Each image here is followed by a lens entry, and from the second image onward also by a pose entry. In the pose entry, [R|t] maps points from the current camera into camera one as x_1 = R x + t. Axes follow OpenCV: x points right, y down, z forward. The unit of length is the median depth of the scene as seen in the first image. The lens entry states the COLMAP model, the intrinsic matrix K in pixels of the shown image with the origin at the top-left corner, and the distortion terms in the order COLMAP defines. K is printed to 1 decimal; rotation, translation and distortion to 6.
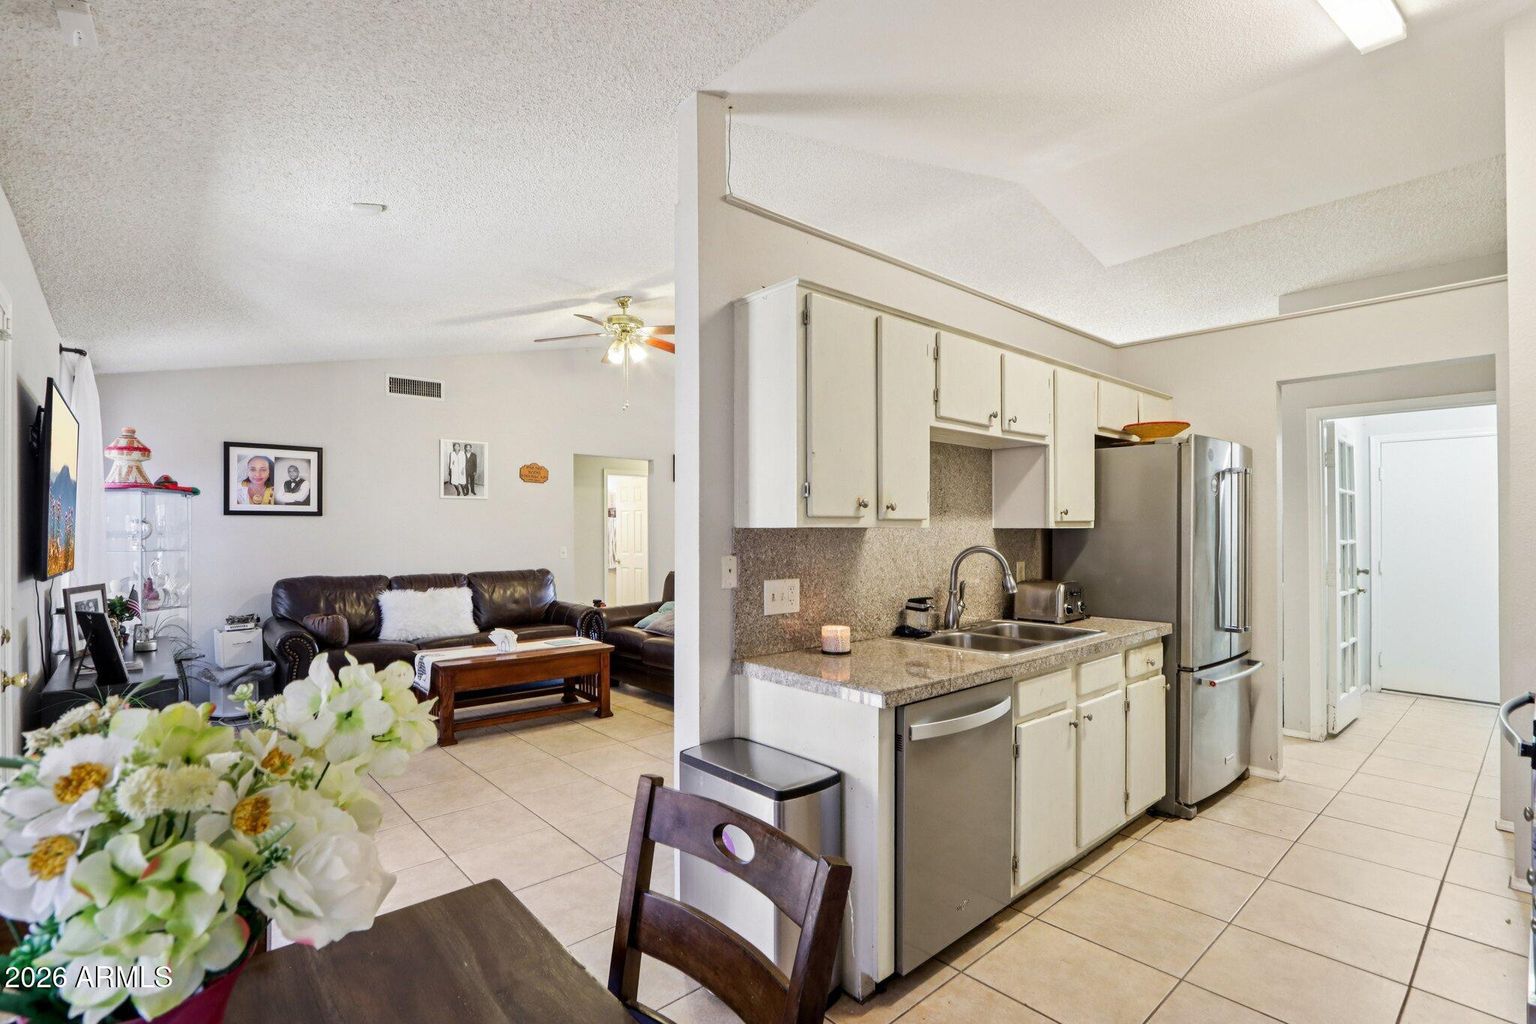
lens RADIAL K [[711.2, 0, 743.9], [0, 711.2, 526.4], [0, 0, 1]] dist [-0.017571, 0.001214]
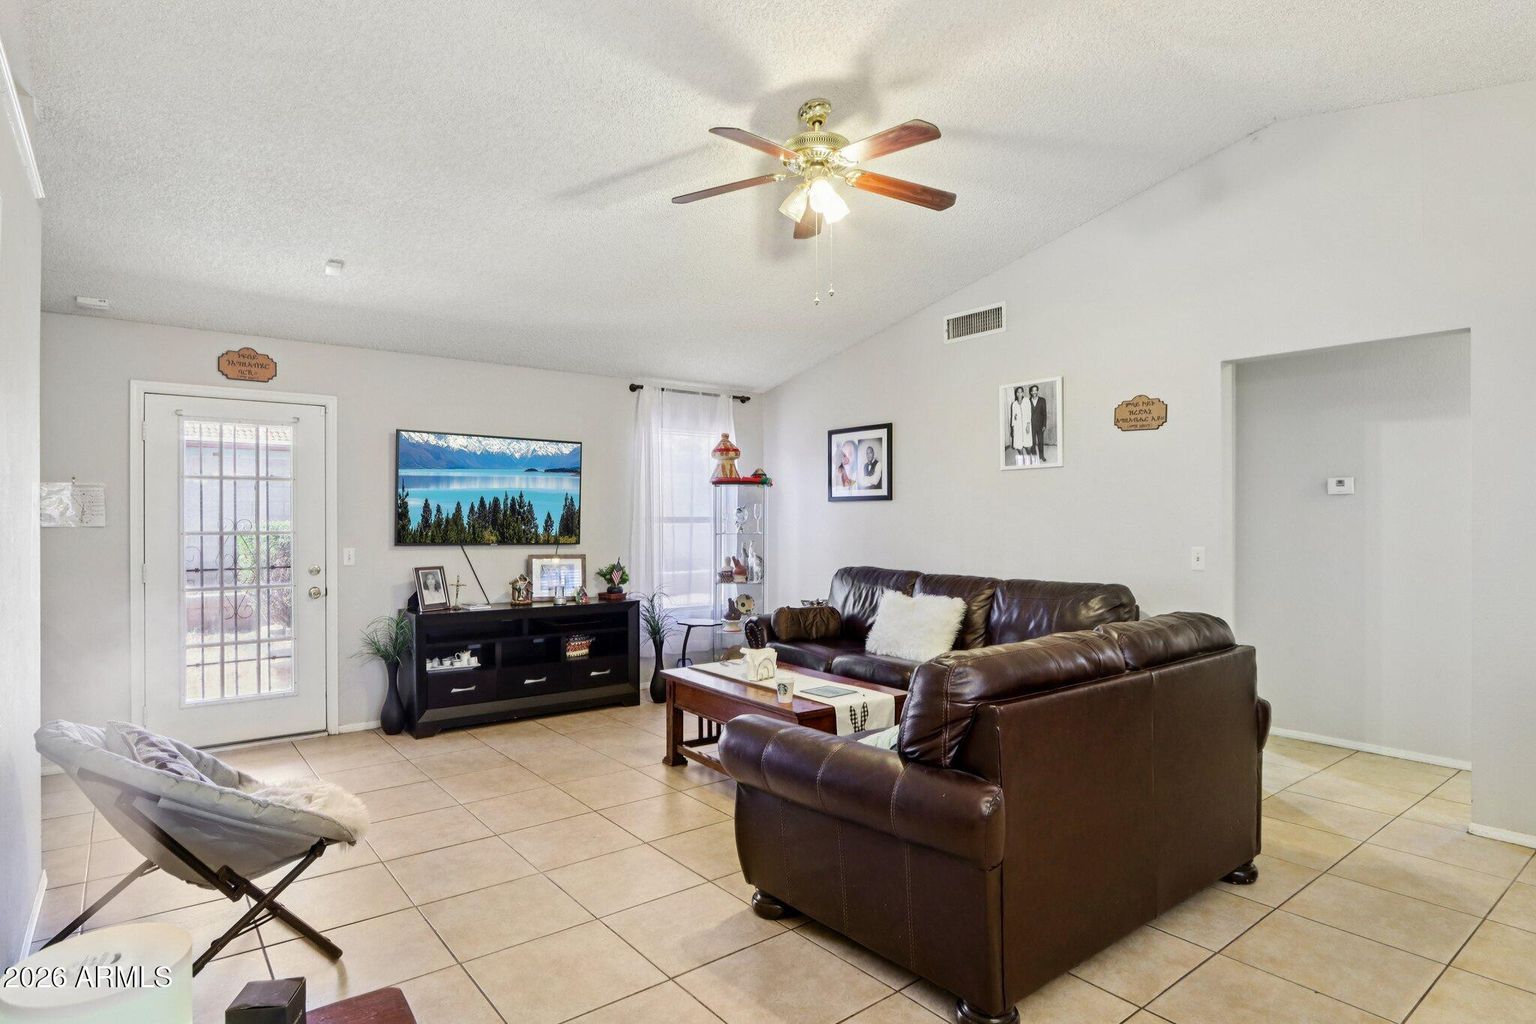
lens RADIAL K [[831.7, 0, 759.1], [0, 831.7, 520.9], [0, 0, 1]] dist [-0.006128, -0.000693]
pose [[-0.054125, 0.004600, -0.998524, 0.469902], [0.005940, 0.999973, 0.004284, 0.006178], [0.998517, -0.005699, -0.054151, 0.927683]]
